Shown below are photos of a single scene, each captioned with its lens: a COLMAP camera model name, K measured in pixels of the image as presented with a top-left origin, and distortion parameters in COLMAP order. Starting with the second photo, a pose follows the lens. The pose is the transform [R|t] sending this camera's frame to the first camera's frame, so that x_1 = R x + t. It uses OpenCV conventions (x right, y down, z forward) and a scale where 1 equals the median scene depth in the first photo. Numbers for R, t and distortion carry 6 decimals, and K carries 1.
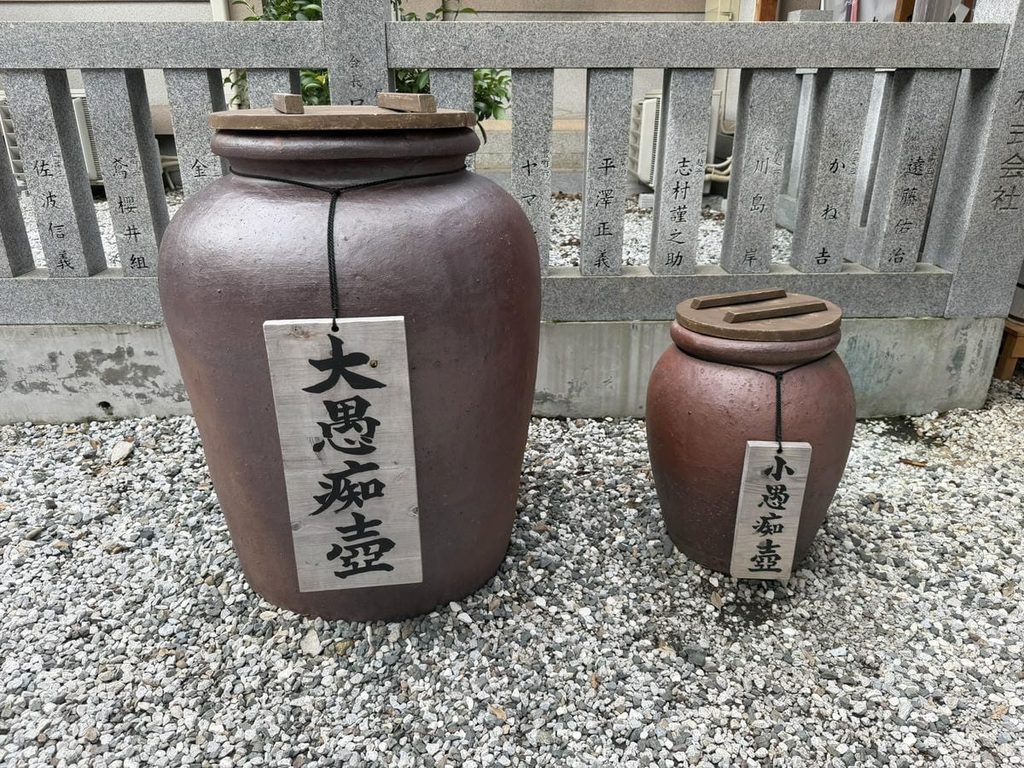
lens RADIAL K [[730.1, 0, 513.6], [0, 730.1, 384.6], [0, 0, 1]] dist [0.002288, -0.001329]
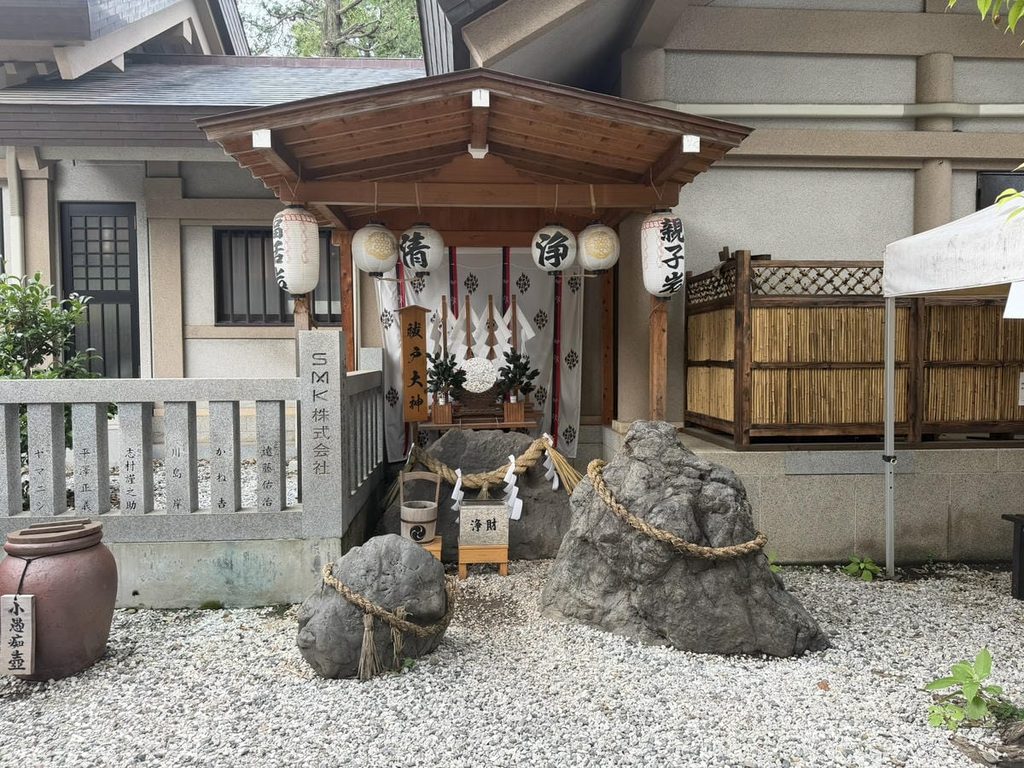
lens RADIAL K [[730.1, 0, 512.4], [0, 730.1, 383.5], [0, 0, 1]] dist [0.002288, -0.001329]
pose [[0.999306, -0.014853, 0.034169, 1.563375], [0.025718, 0.938552, -0.344179, 0.244982], [-0.026958, 0.344819, 0.938282, -1.047166]]
